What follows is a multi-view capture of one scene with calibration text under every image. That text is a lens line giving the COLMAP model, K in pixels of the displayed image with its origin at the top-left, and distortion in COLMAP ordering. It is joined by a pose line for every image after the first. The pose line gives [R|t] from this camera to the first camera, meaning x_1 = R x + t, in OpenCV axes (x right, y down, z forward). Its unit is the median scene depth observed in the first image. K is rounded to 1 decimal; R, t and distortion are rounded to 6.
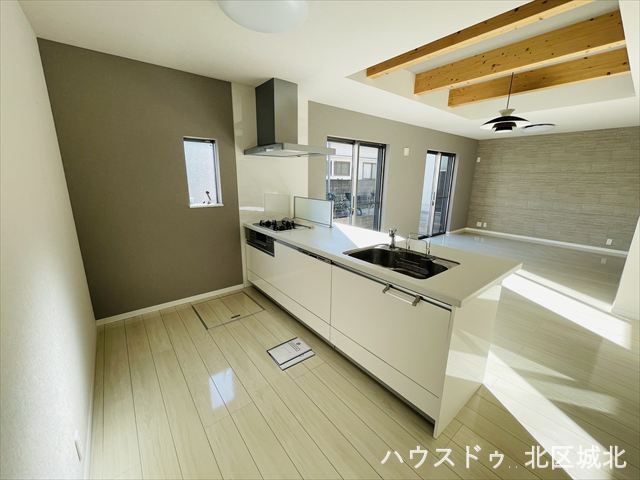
lens RADIAL K [[258.7, 0, 321.4], [0, 258.7, 238.0], [0, 0, 1]] dist [-0.001354, 0.000812]
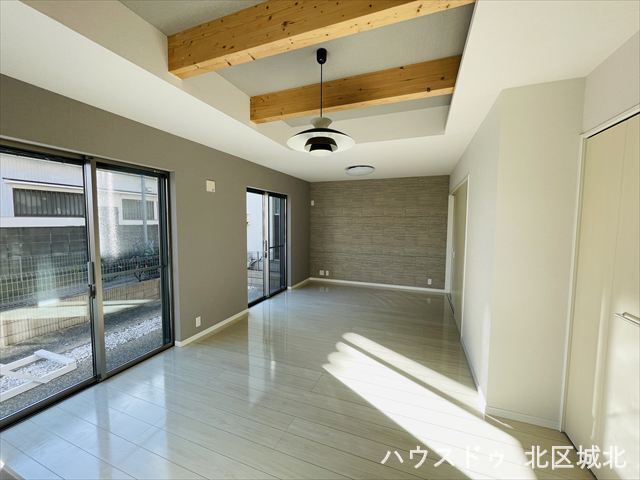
lens RADIAL K [[258.7, 0, 316.5], [0, 258.7, 240.6], [0, 0, 1]] dist [-0.001354, 0.000812]
pose [[0.873067, -0.044563, 0.485559, 0.193742], [0.118815, 0.985242, -0.123215, -0.064895], [-0.472902, 0.165267, 0.865477, 0.253798]]
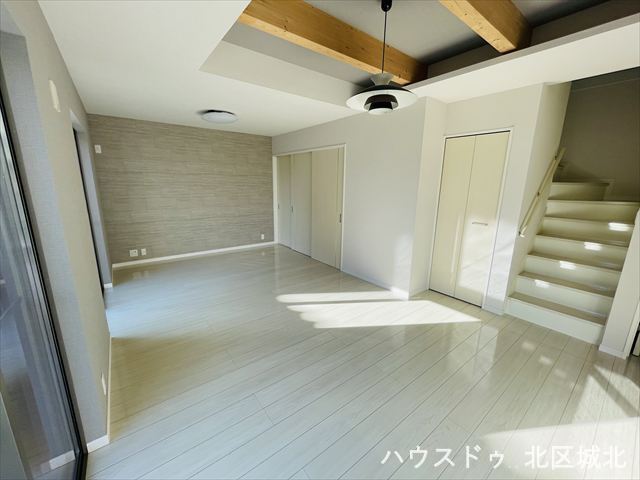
lens RADIAL K [[258.7, 0, 321.0], [0, 258.7, 239.4], [0, 0, 1]] dist [-0.001354, 0.000812]
pose [[0.022371, -0.228505, 0.973286, 0.012608], [0.219114, 0.950980, 0.218232, -0.145525], [-0.975443, 0.208378, 0.071343, 0.589829]]
